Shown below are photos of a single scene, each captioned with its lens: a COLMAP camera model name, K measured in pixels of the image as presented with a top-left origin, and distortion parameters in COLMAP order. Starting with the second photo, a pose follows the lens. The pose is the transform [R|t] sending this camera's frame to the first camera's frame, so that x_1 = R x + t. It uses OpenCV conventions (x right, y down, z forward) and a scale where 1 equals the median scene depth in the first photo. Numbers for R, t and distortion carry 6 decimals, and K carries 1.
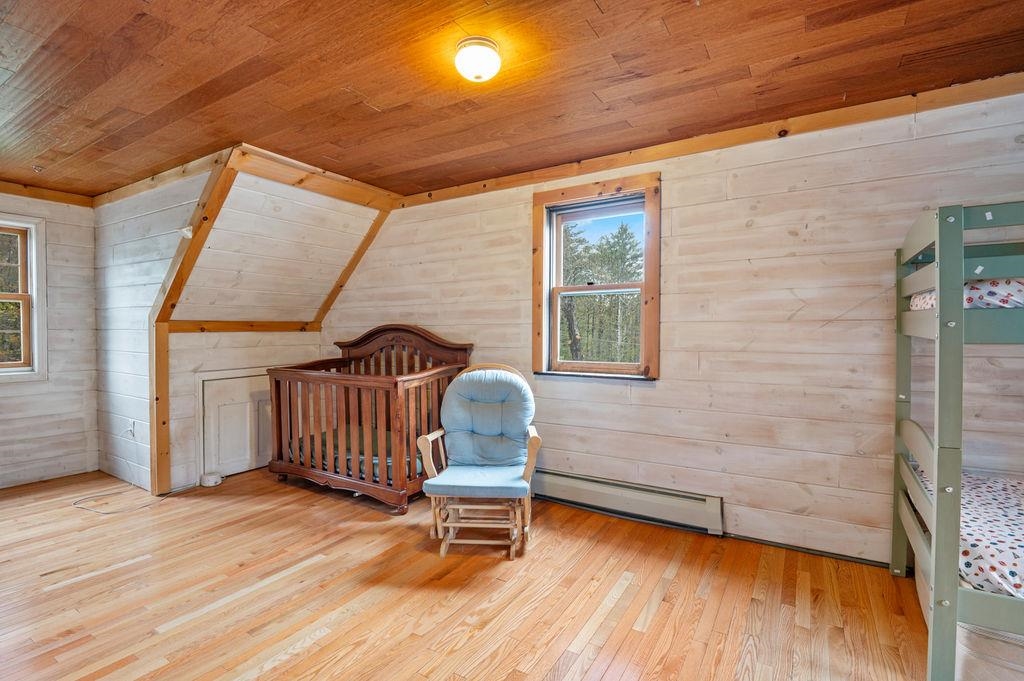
lens RADIAL K [[484.4, 0, 512.0], [0, 484.4, 340.5], [0, 0, 1]] dist [0.001658, -0.011751]
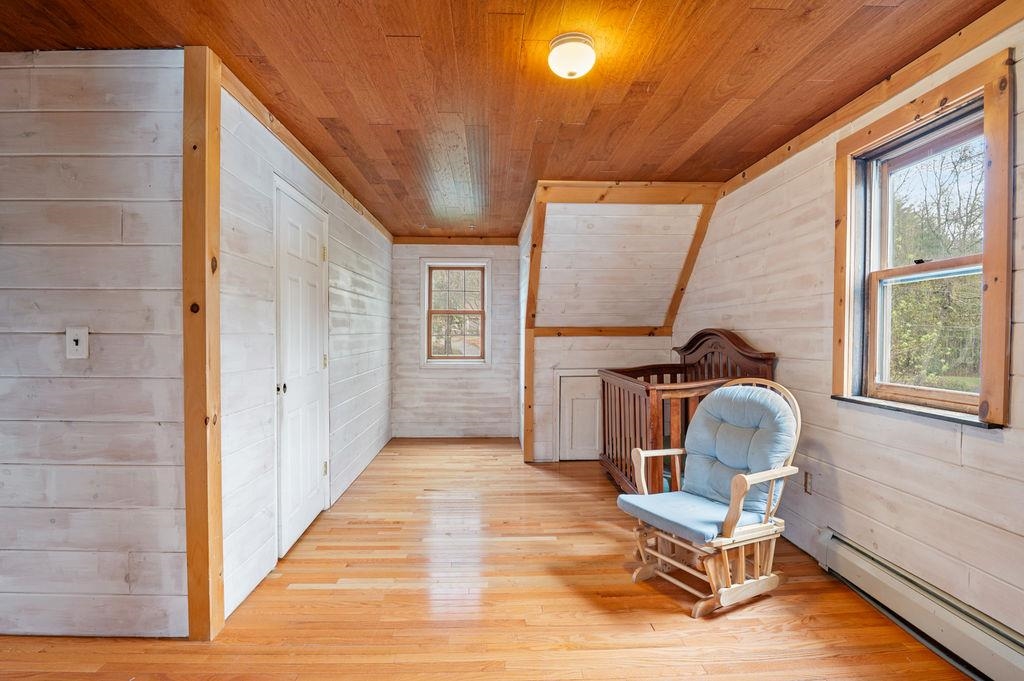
lens RADIAL K [[522.2, 0, 512.0], [0, 522.2, 340.5], [0, 0, 1]] dist [-0.001725, -0.015456]
pose [[0.553026, 0.011173, -0.833089, 0.418721], [-0.019256, 0.999814, 0.000626, -0.006083], [0.832941, 0.015696, 0.553139, 0.190059]]
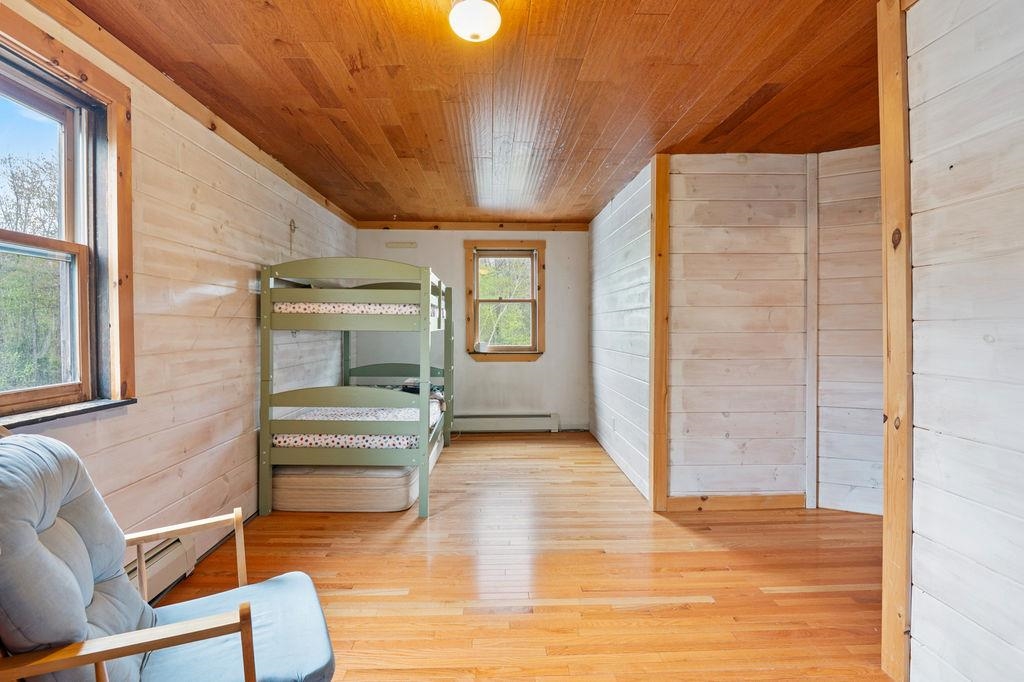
lens RADIAL K [[522.2, 0, 512.0], [0, 522.2, 341.0], [0, 0, 1]] dist [-0.001725, -0.015456]
pose [[-0.557756, -0.015473, 0.829860, -0.513076], [0.019361, 0.999312, 0.031646, -0.011033], [-0.829779, 0.033718, -0.557073, 0.848462]]
